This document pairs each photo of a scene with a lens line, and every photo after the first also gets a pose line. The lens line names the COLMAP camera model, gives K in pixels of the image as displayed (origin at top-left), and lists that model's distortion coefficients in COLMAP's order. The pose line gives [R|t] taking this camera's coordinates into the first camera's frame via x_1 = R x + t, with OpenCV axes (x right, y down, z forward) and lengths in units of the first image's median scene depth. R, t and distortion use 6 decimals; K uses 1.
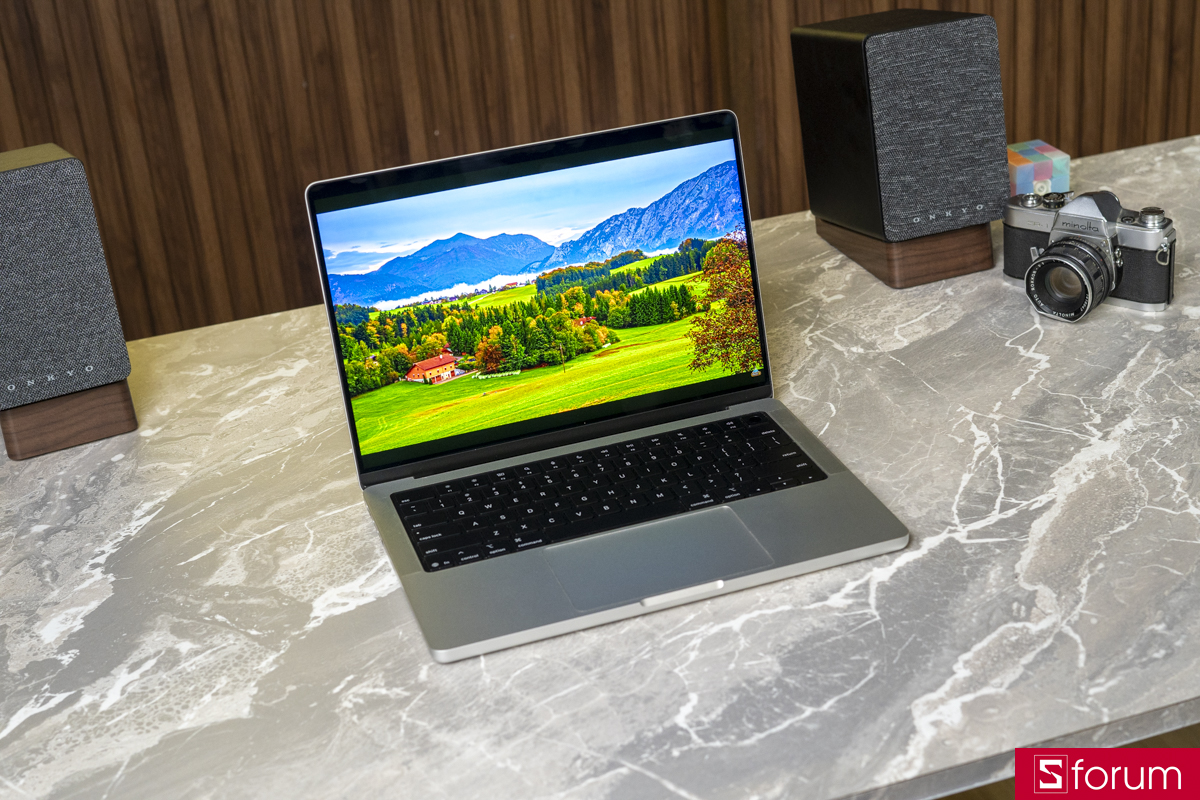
lens RADIAL K [[1760.6, 0, 601.7], [0, 1760.6, 401.1], [0, 0, 1]] dist [-0.084506, 0.010696]
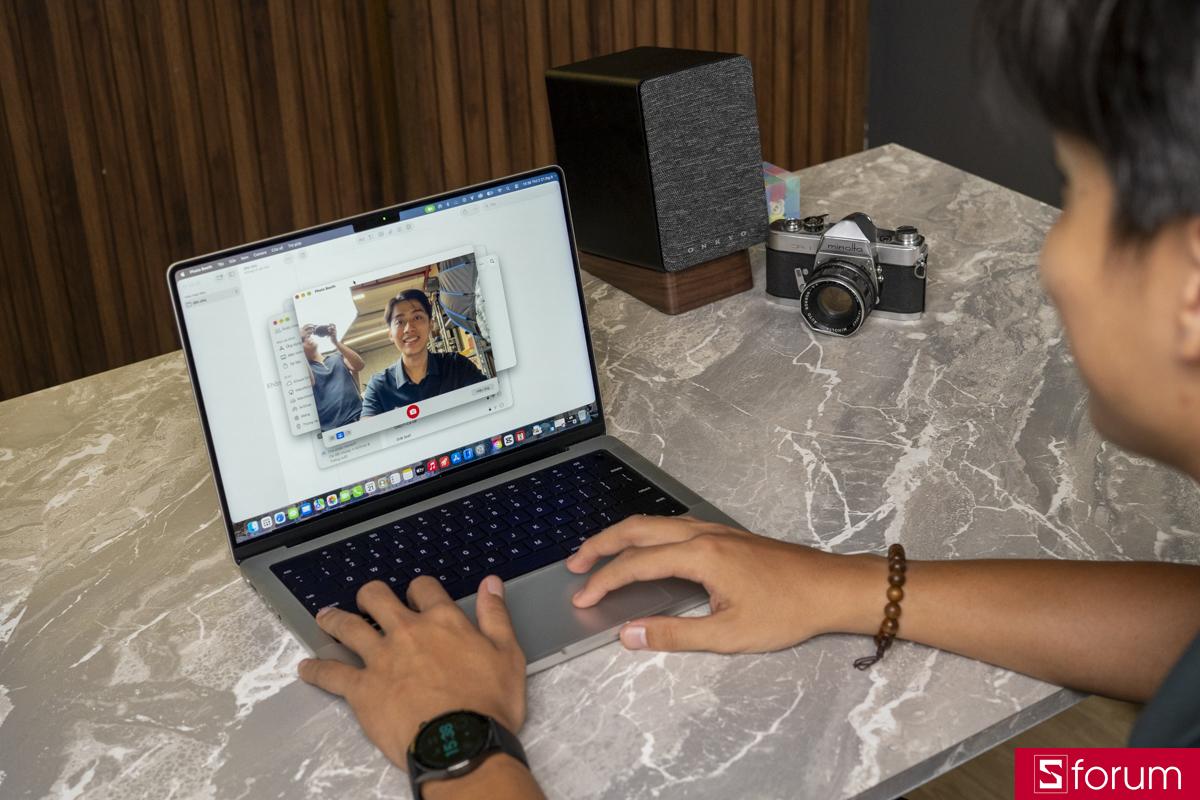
lens RADIAL K [[1759.4, 0, 594.7], [0, 1759.4, 401.5], [0, 0, 1]] dist [-0.084536, 0.003536]
pose [[0.960341, -0.087967, 0.264587, -0.202742], [0.084664, 0.996123, 0.023884, -0.051709], [-0.265662, -0.000536, 0.964066, -0.012936]]
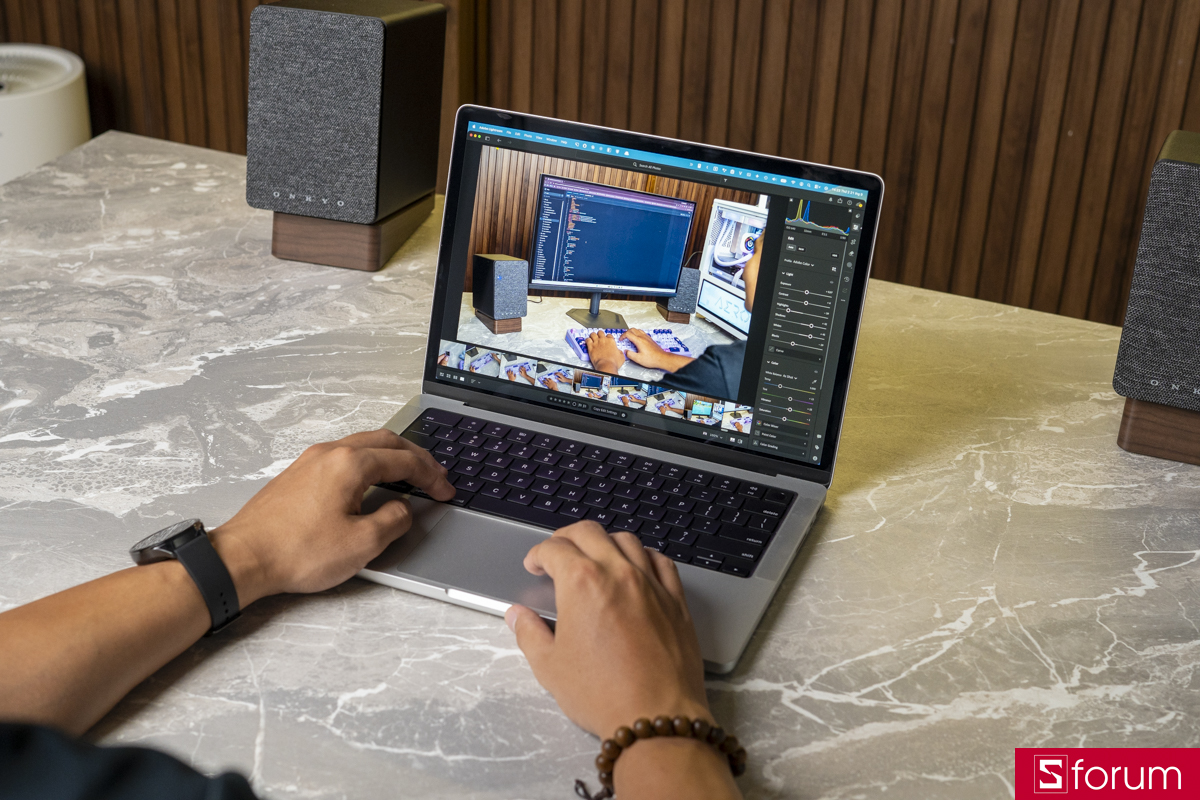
lens RADIAL K [[1759.4, 0, 594.7], [0, 1759.4, 401.5], [0, 0, 1]] dist [-0.084536, 0.003536]
pose [[0.761829, 0.400726, -0.508955, 0.498839], [-0.370648, 0.914026, 0.164856, -0.163623], [0.531260, 0.063051, 0.844859, 0.165268]]
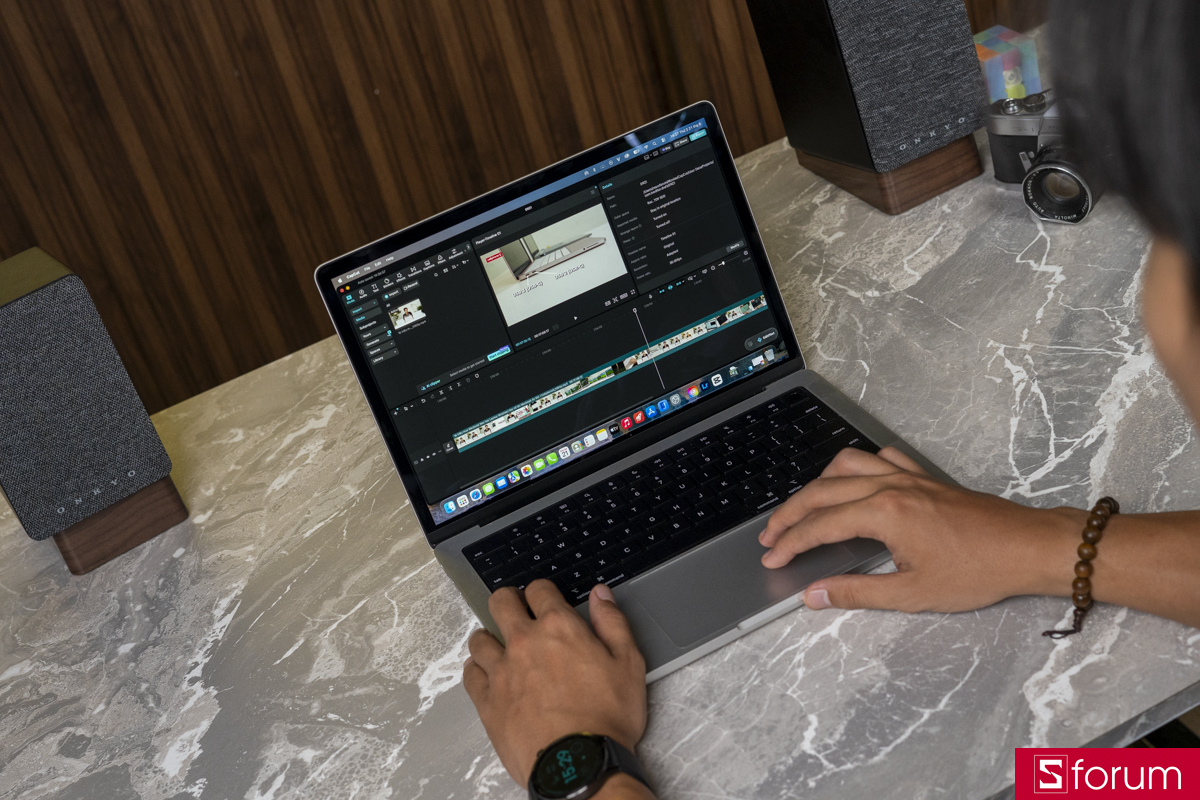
lens RADIAL K [[1761.9, 0, 600.1], [0, 1761.9, 405.1], [0, 0, 1]] dist [-0.081970, 0.012485]
pose [[0.979644, -0.200304, 0.013277, -0.039489], [0.197857, 0.974619, 0.104742, -0.120730], [-0.033920, -0.099983, 0.994411, -0.003960]]
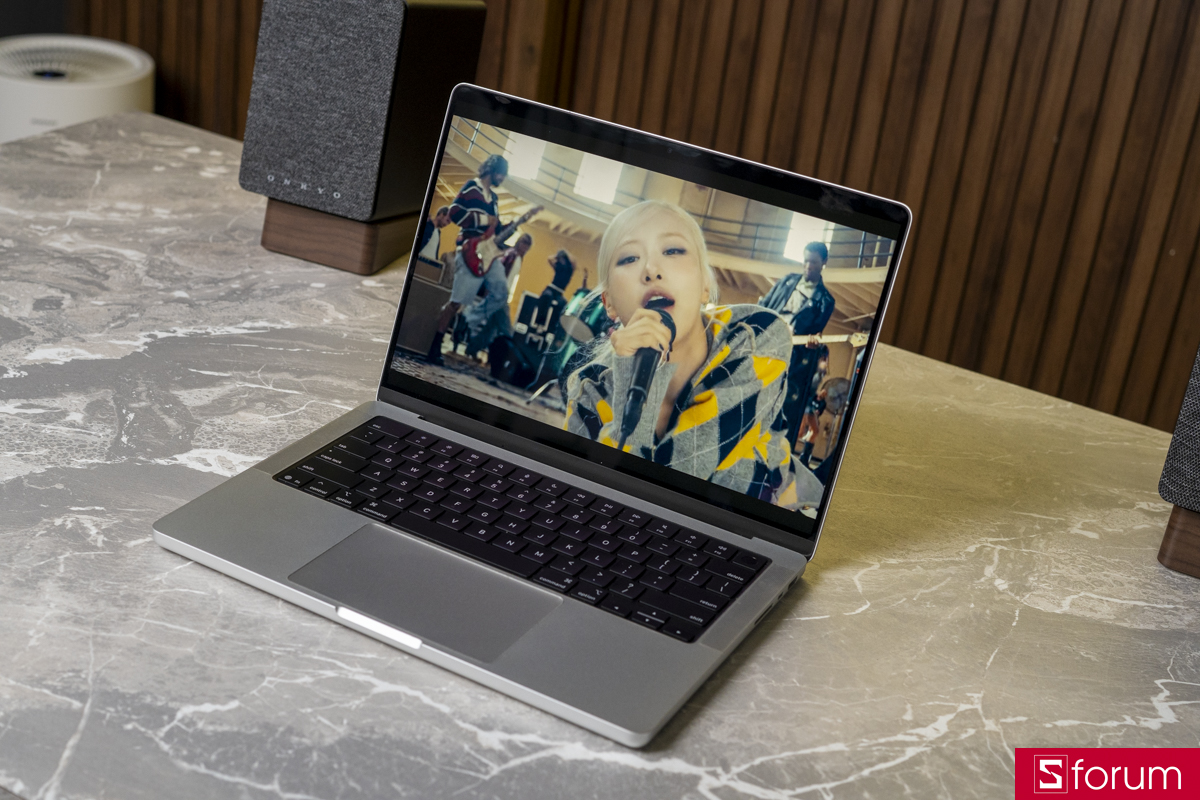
lens RADIAL K [[1761.9, 0, 600.1], [0, 1761.9, 405.1], [0, 0, 1]] dist [-0.081970, 0.012485]
pose [[0.674671, 0.458933, -0.578099, 0.506486], [-0.477074, 0.868756, 0.132905, -0.134561], [0.563222, 0.186129, 0.805070, 0.317241]]
